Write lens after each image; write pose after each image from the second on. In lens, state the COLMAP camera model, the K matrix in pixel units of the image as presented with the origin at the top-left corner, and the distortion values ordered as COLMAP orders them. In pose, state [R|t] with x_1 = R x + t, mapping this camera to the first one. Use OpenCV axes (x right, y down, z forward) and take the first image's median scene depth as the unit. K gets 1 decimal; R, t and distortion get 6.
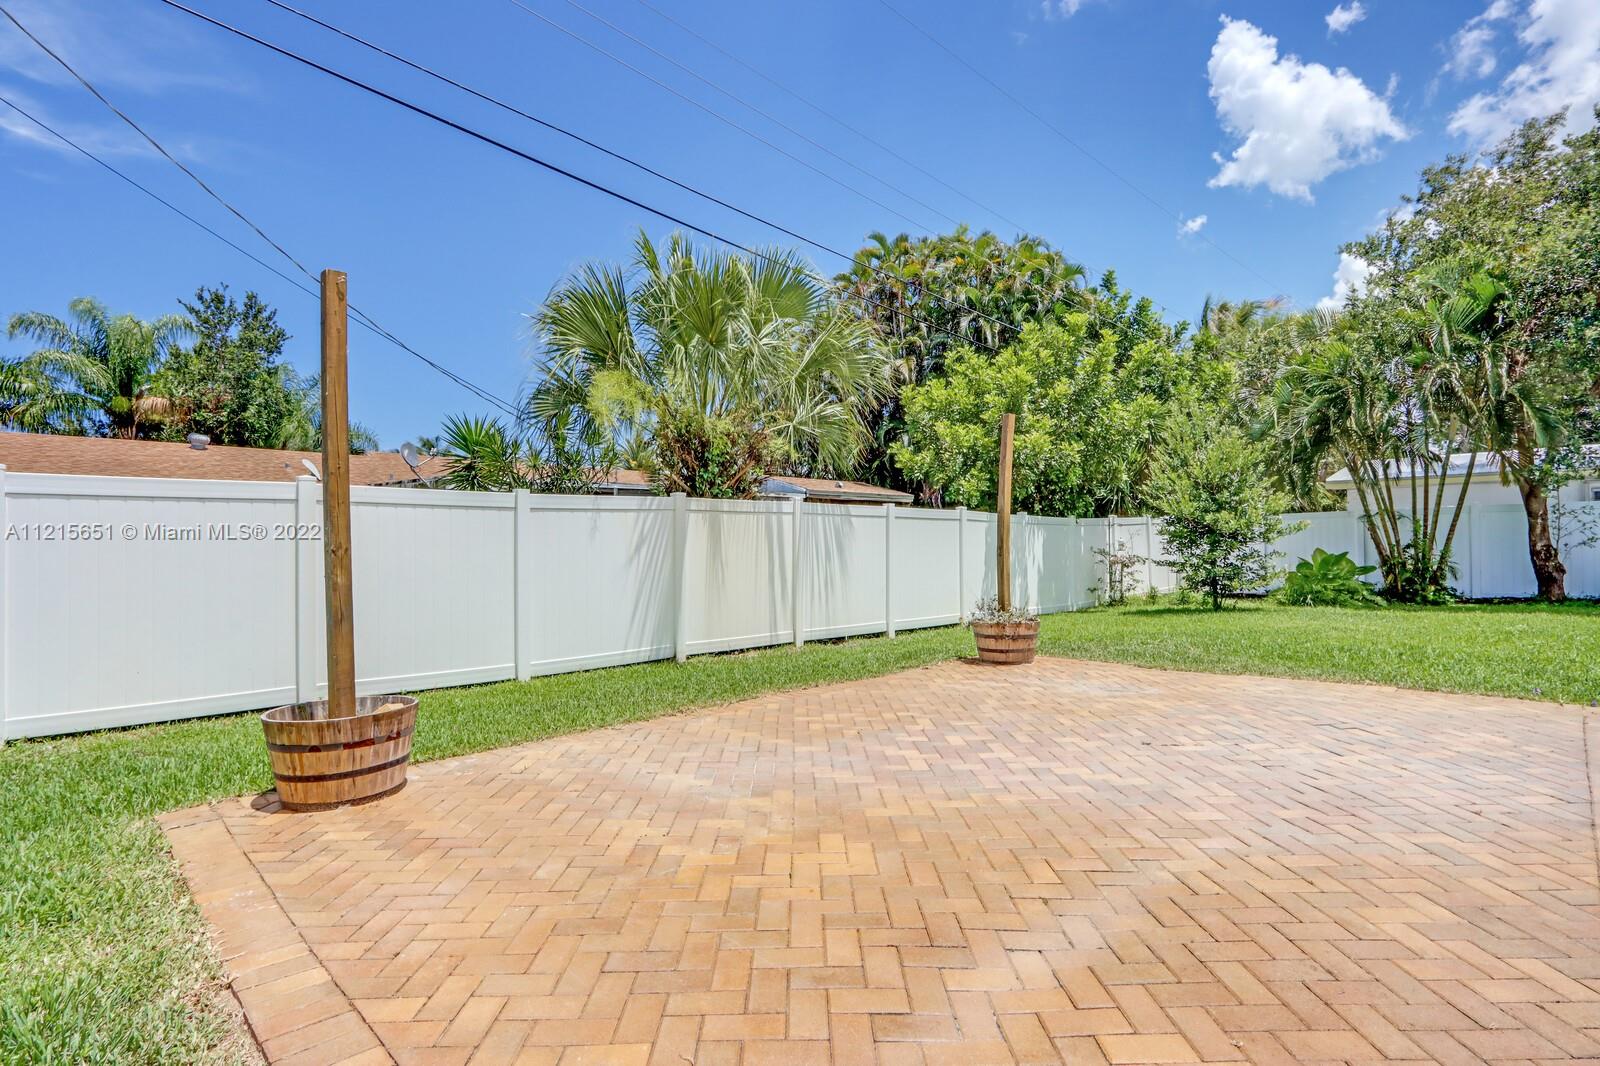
lens RADIAL K [[759.1, 0, 794.0], [0, 759.1, 555.3], [0, 0, 1]] dist [-0.009080, 0.000653]
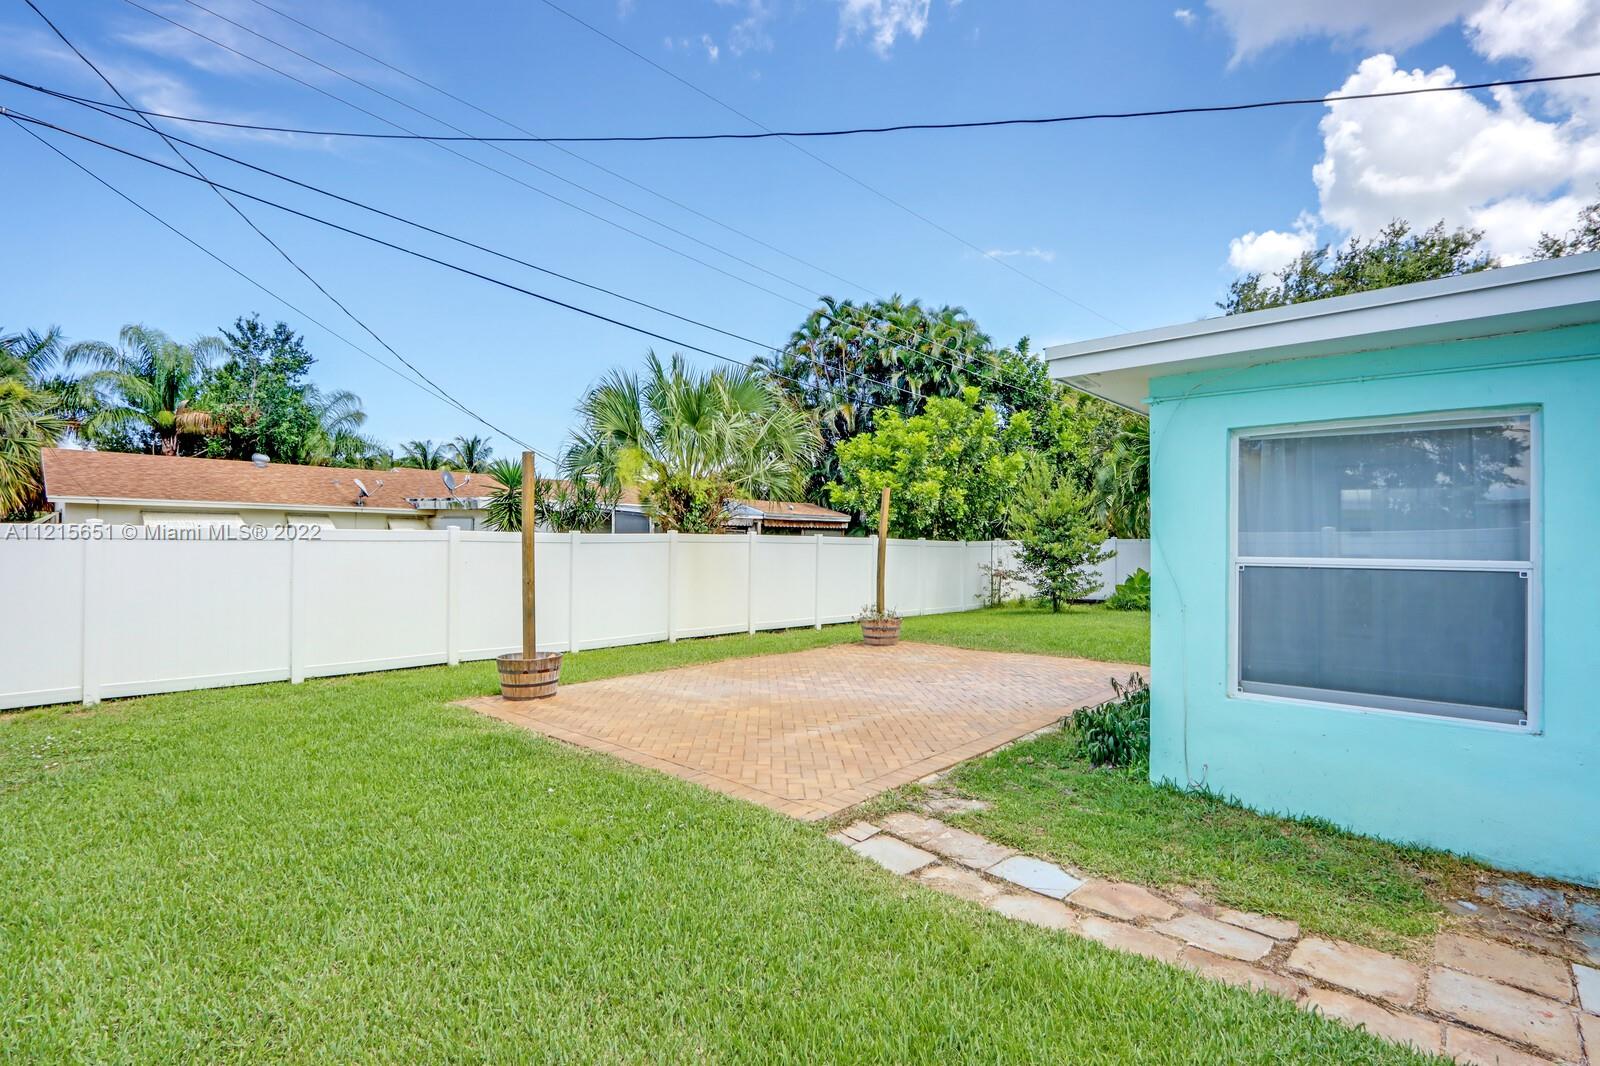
lens RADIAL K [[759.1, 0, 794.0], [0, 759.1, 555.3], [0, 0, 1]] dist [-0.009080, 0.000653]
pose [[0.998885, 0.016779, 0.044137, 0.016340], [-0.017108, 0.999829, 0.007088, -0.035781], [-0.044010, -0.007835, 0.999000, -0.379169]]
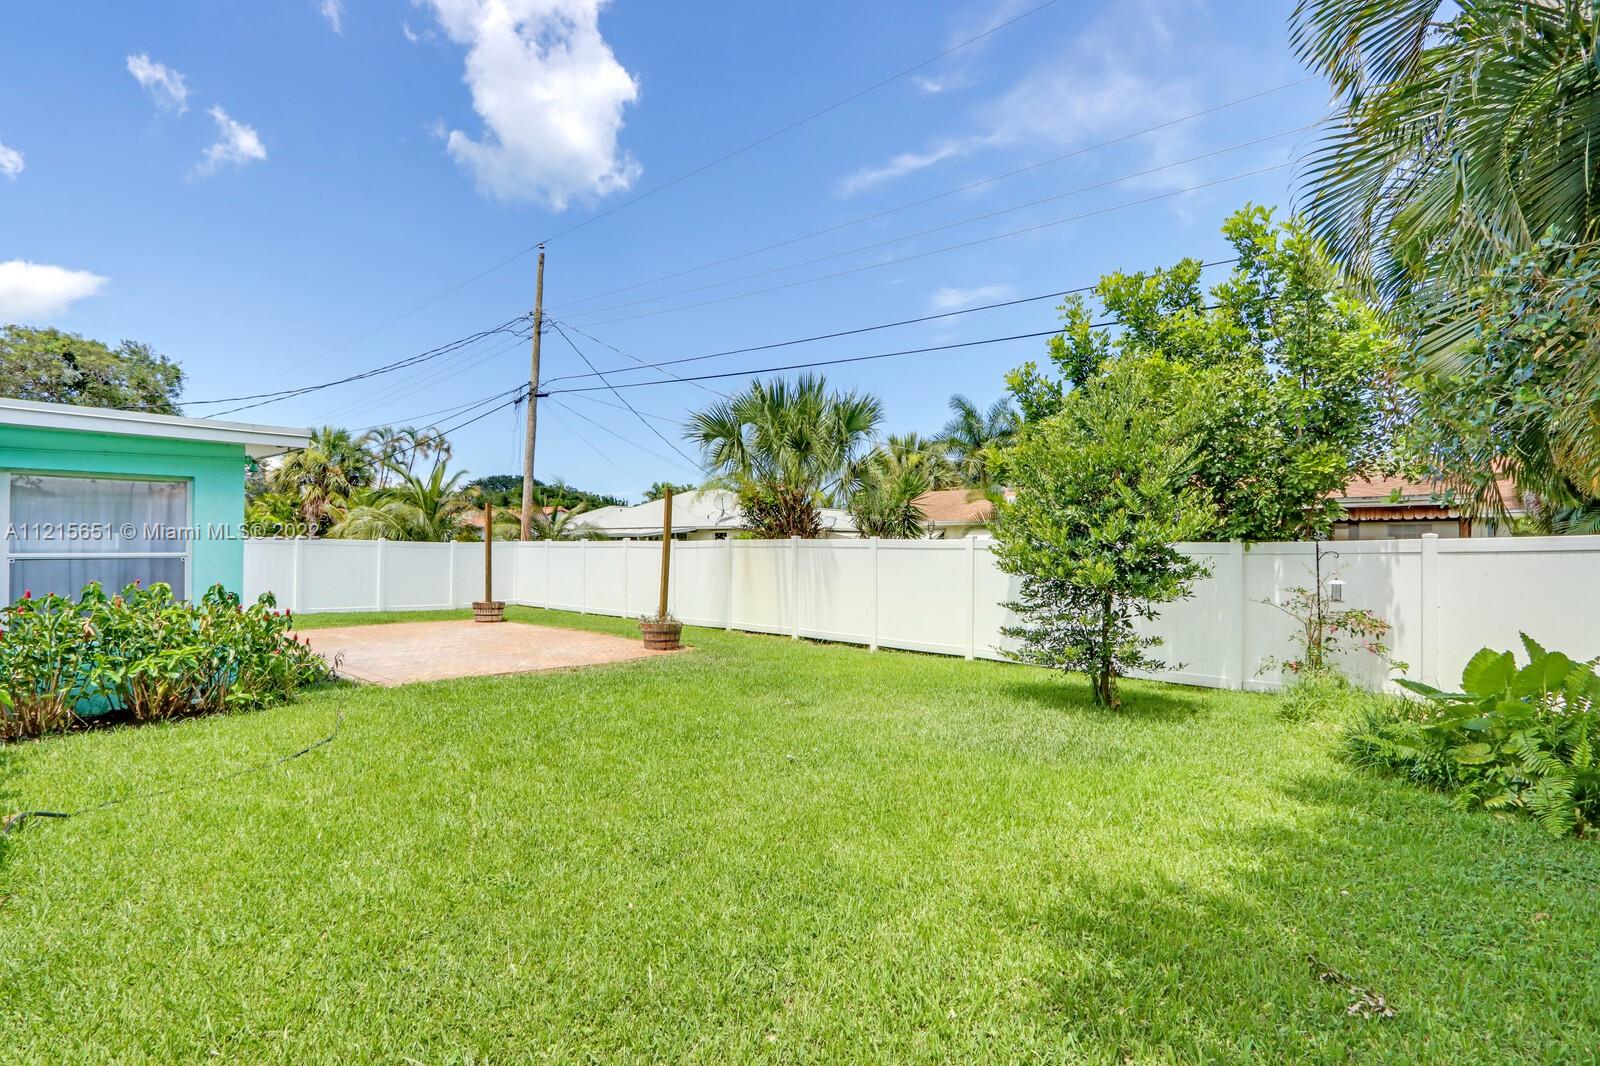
lens RADIAL K [[759.1, 0, 794.0], [0, 759.1, 555.3], [0, 0, 1]] dist [-0.009080, 0.000653]
pose [[0.050080, 0.014524, -0.998640, 1.180607], [-0.013658, 0.999811, 0.013856, -0.049513], [0.998652, 0.012946, 0.050269, 0.747457]]
